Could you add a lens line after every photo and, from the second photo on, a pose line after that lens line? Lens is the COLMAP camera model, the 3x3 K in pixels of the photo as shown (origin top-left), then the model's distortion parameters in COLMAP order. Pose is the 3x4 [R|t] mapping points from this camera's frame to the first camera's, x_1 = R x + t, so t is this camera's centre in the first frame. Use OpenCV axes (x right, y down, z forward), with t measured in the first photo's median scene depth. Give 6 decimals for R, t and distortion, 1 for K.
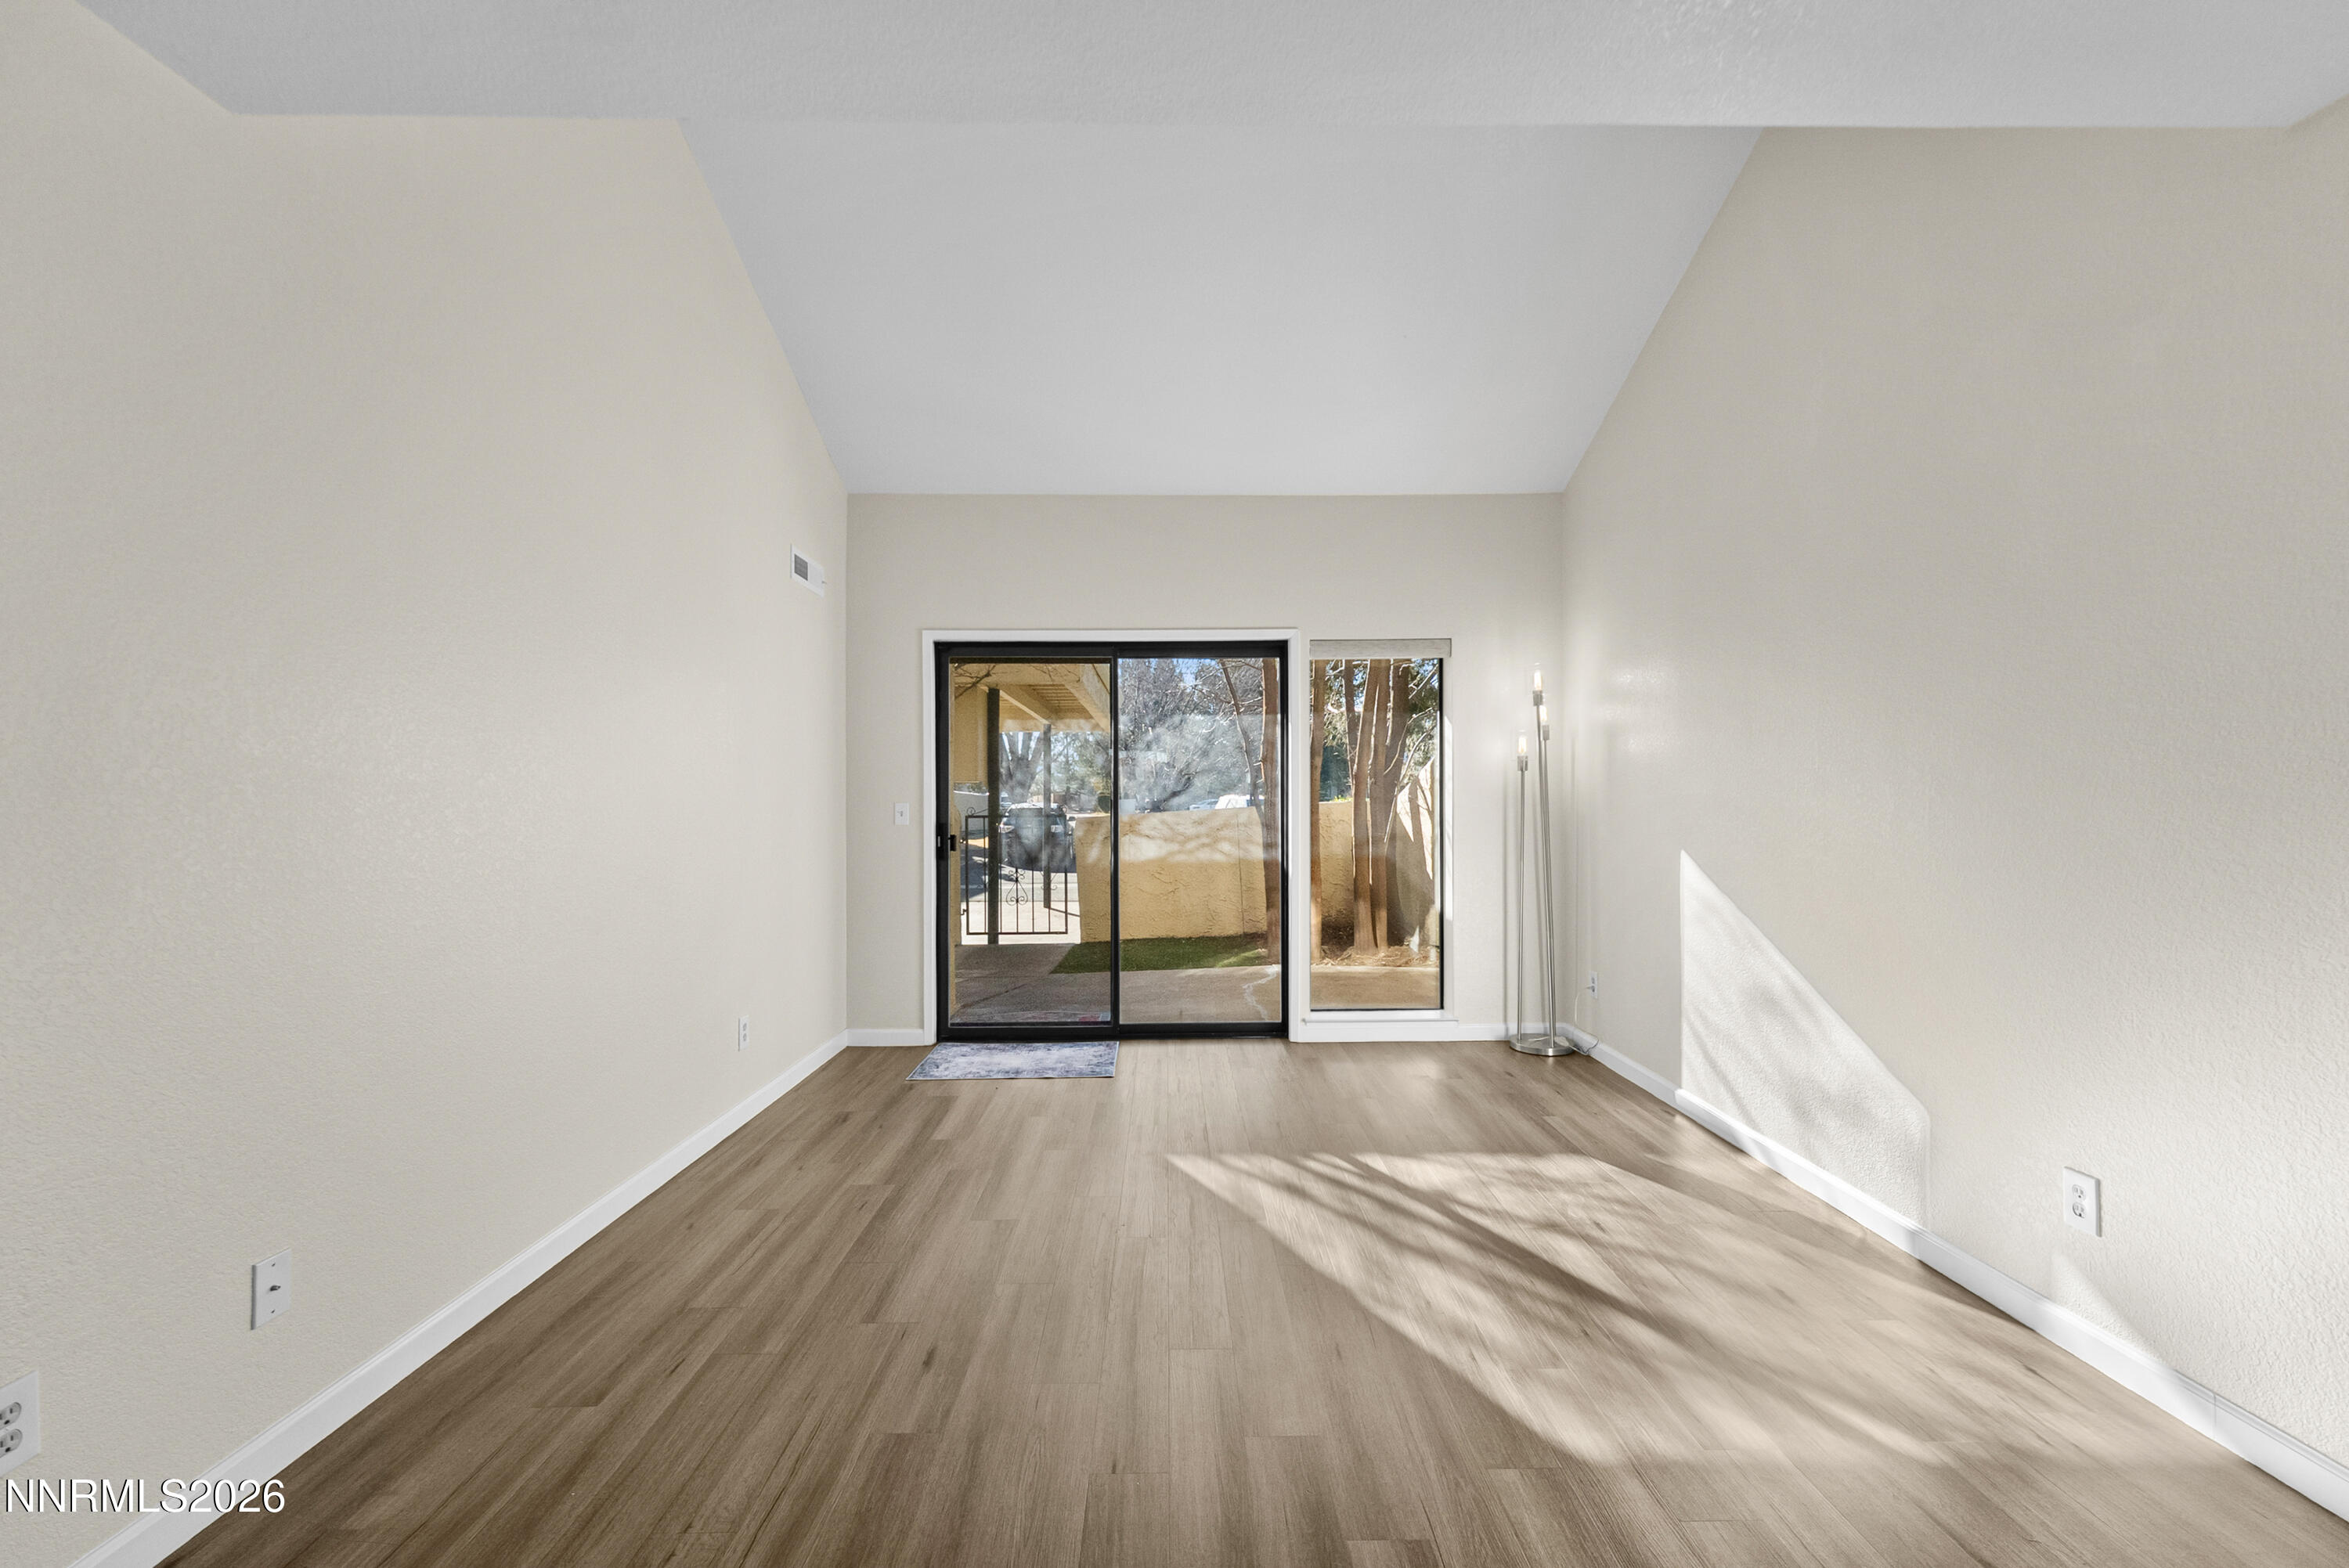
lens RADIAL K [[961.0, 0, 1183.7], [0, 961.0, 798.2], [0, 0, 1]] dist [-0.001006, -0.000433]
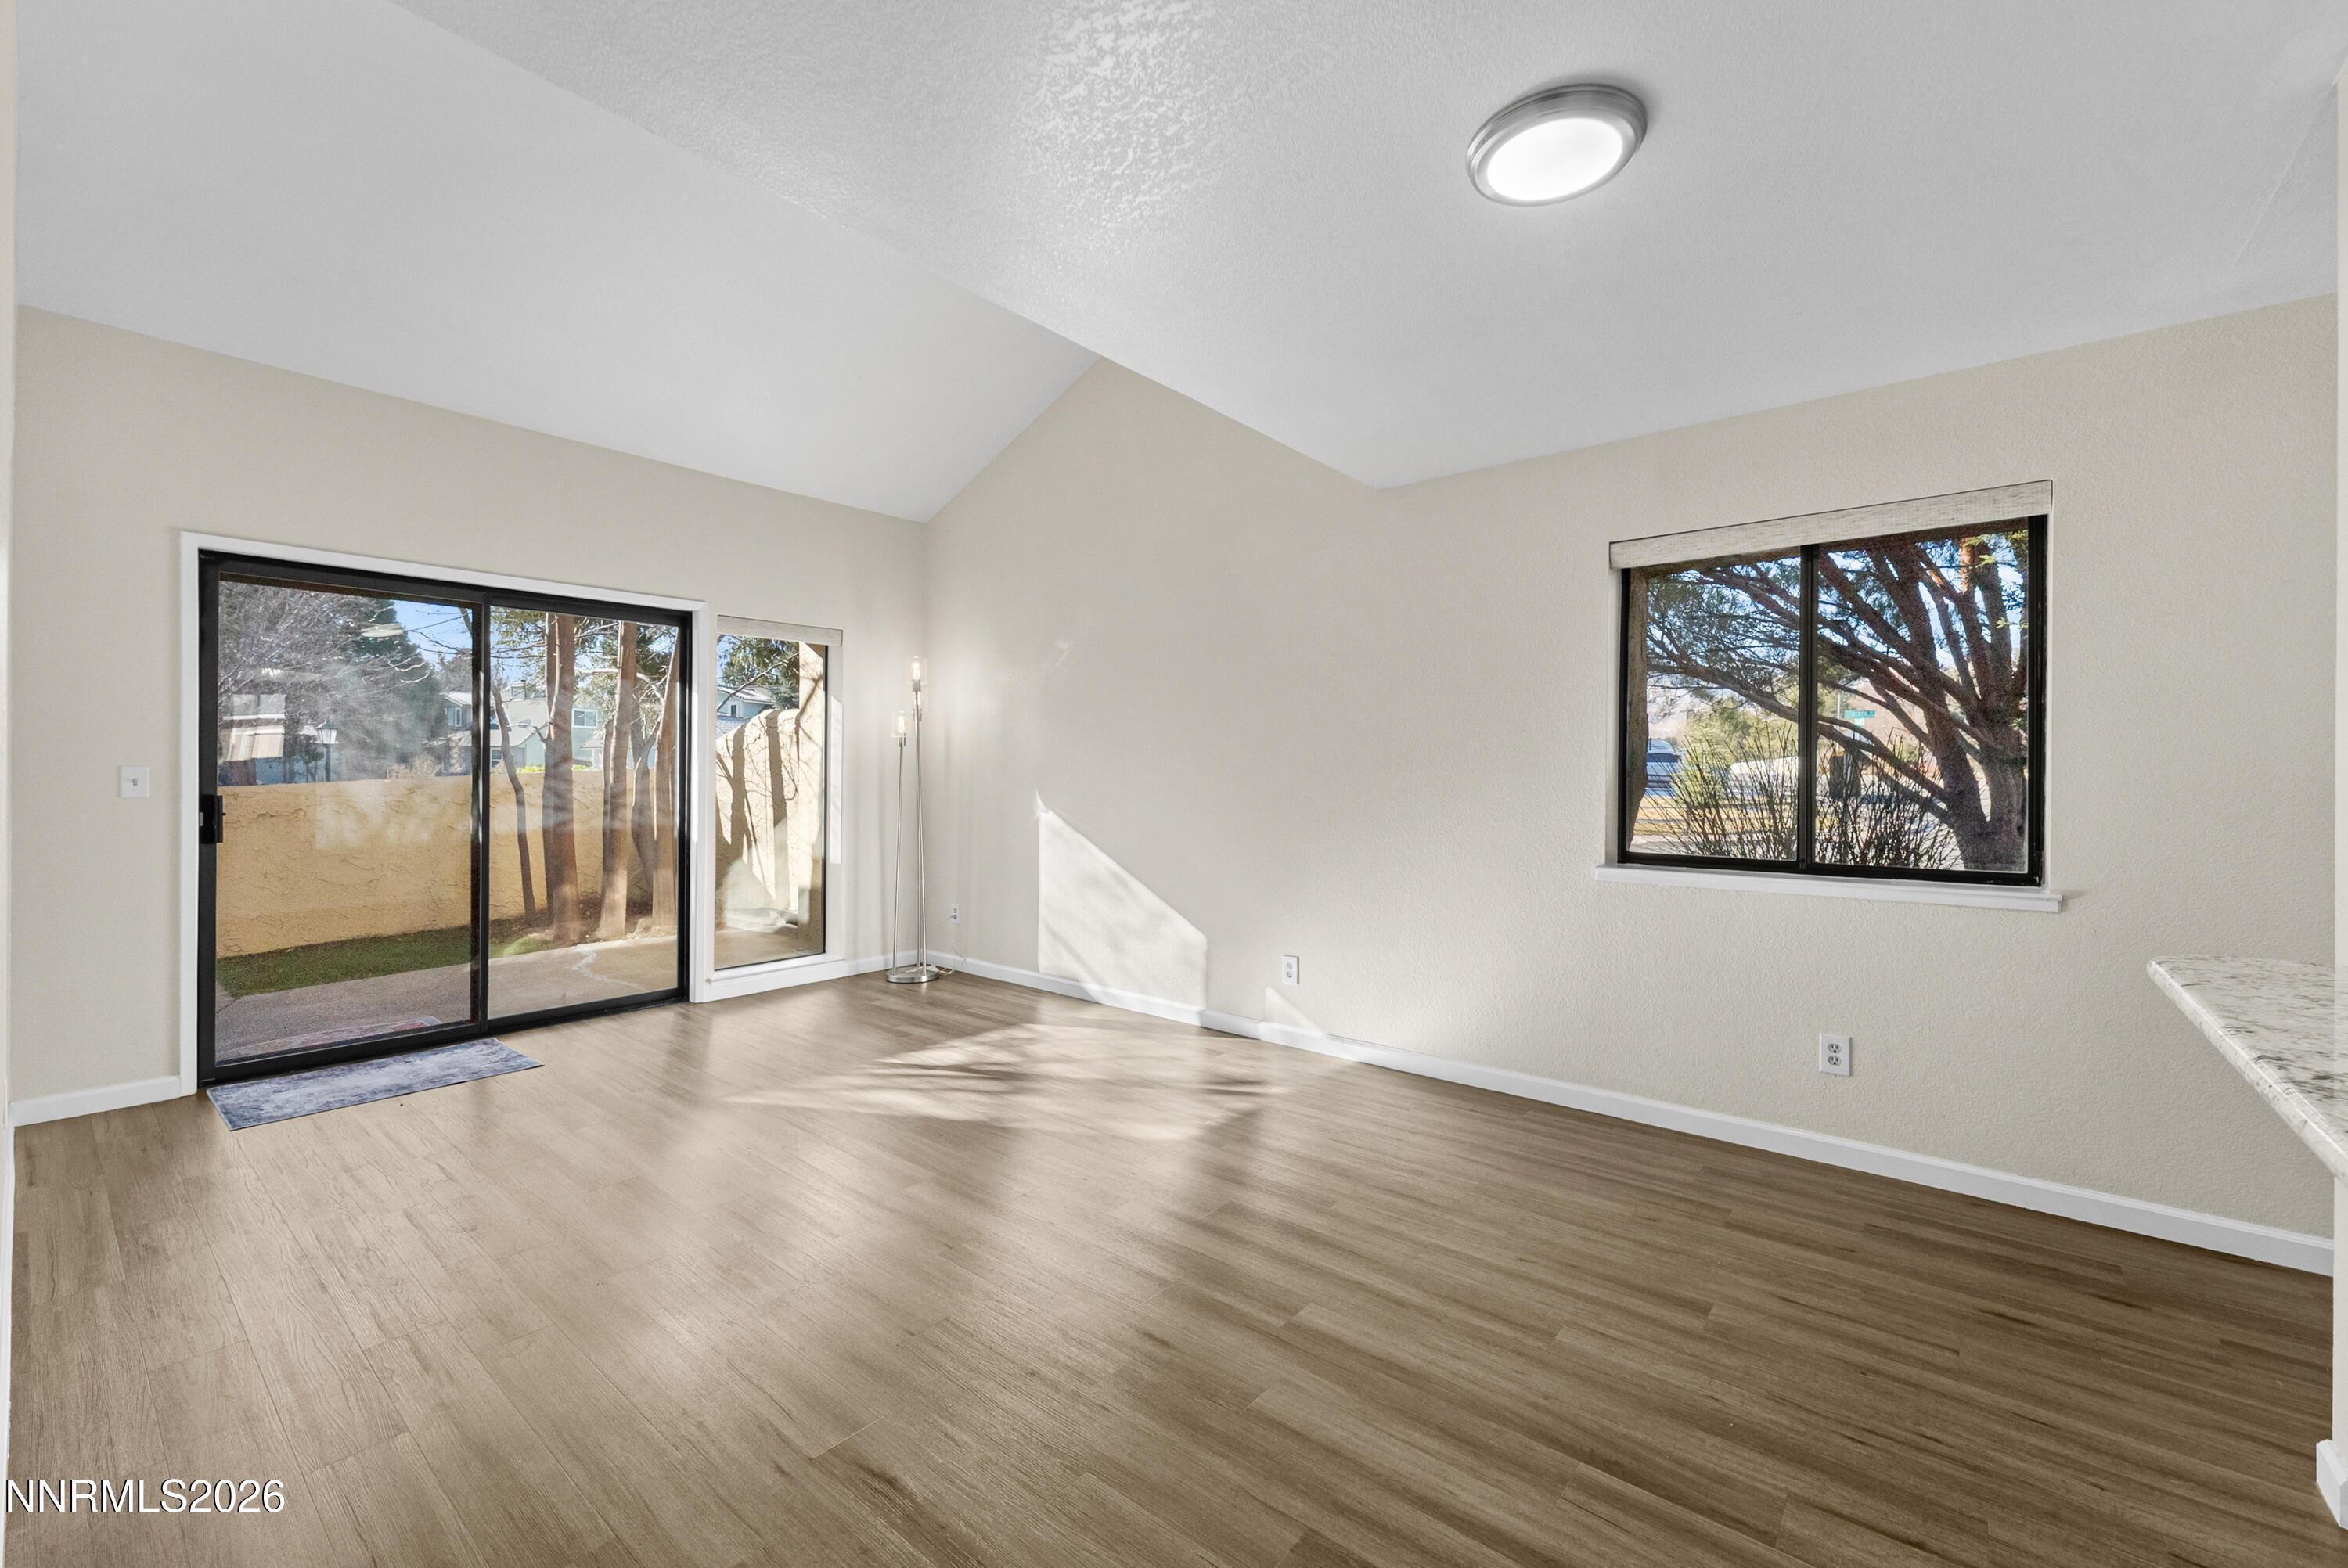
lens RADIAL K [[946.1, 0, 1183.4], [0, 946.1, 783.5], [0, 0, 1]] dist [0.001203, 0.000138]
pose [[0.643947, -0.002023, 0.765067, -0.340046], [-0.010539, 0.999878, 0.011514, 0.001152], [-0.764997, -0.015477, 0.643847, -0.052581]]
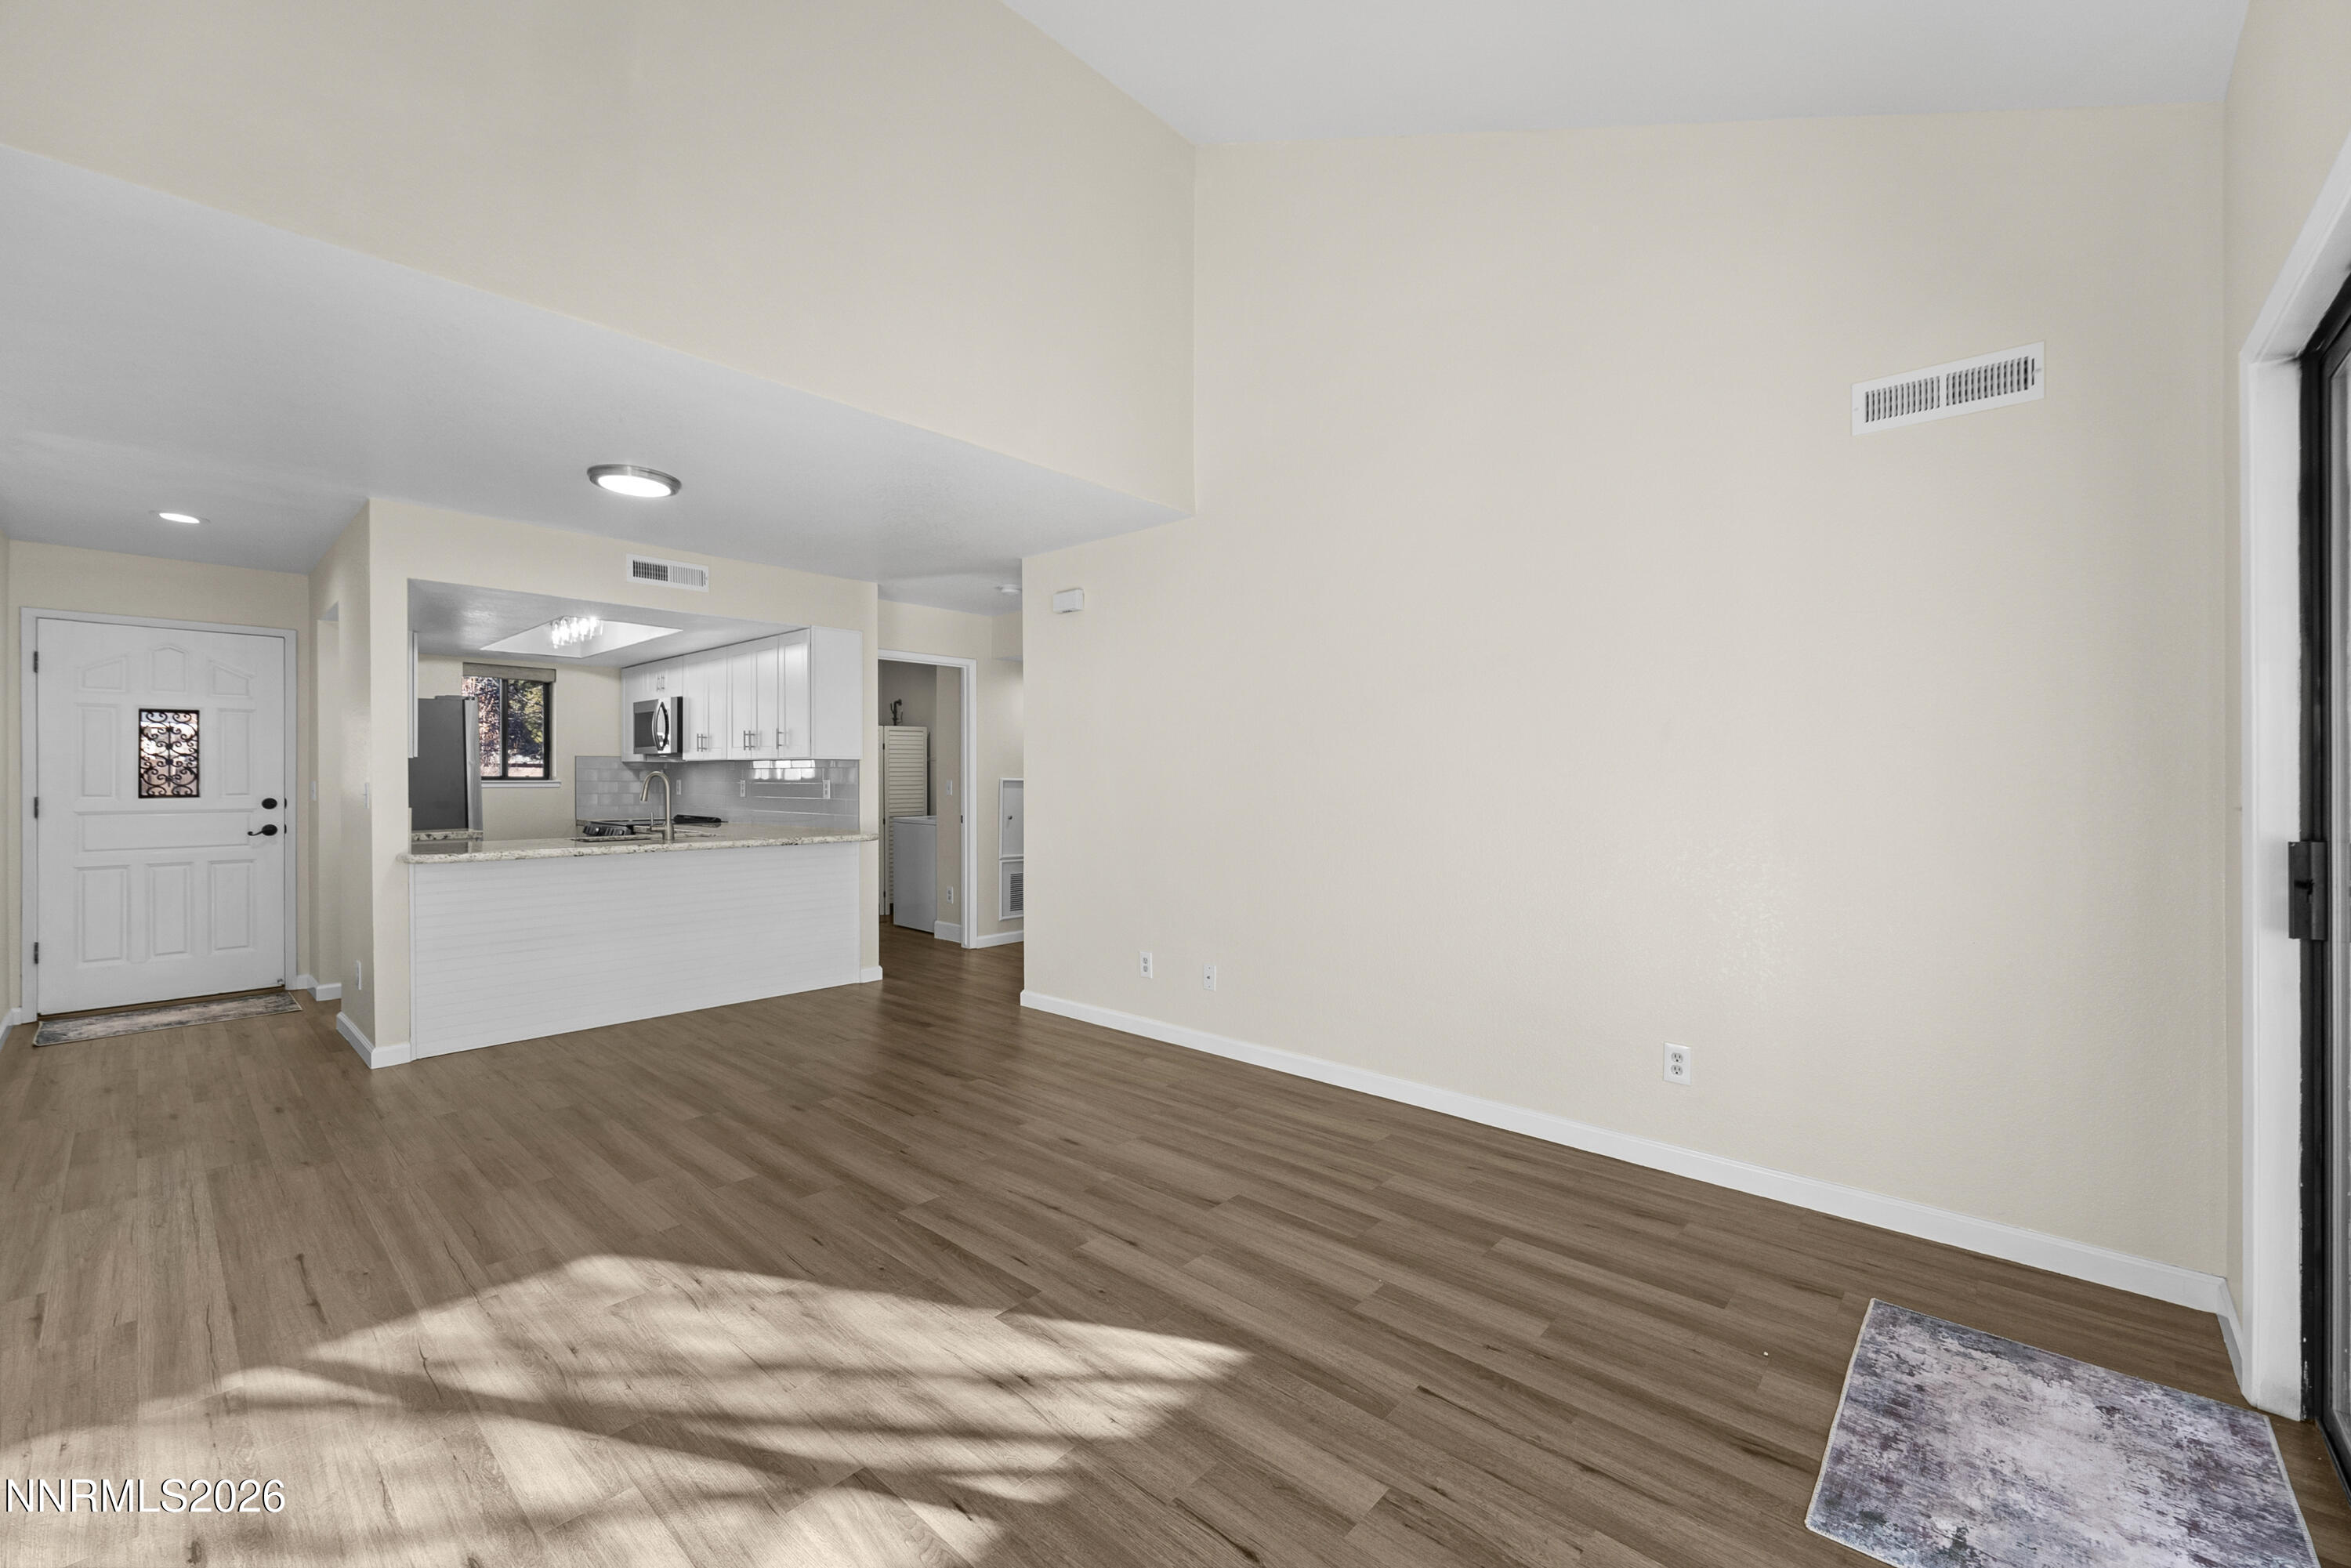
lens RADIAL K [[947.4, 0, 1184.9], [0, 947.4, 783.5], [0, 0, 1]] dist [0.001203, 0.000138]
pose [[-0.683546, 0.007148, -0.729873, 0.321515], [0.005593, 0.999974, 0.004554, 0.000846], [0.729886, -0.000969, -0.683568, 0.975356]]
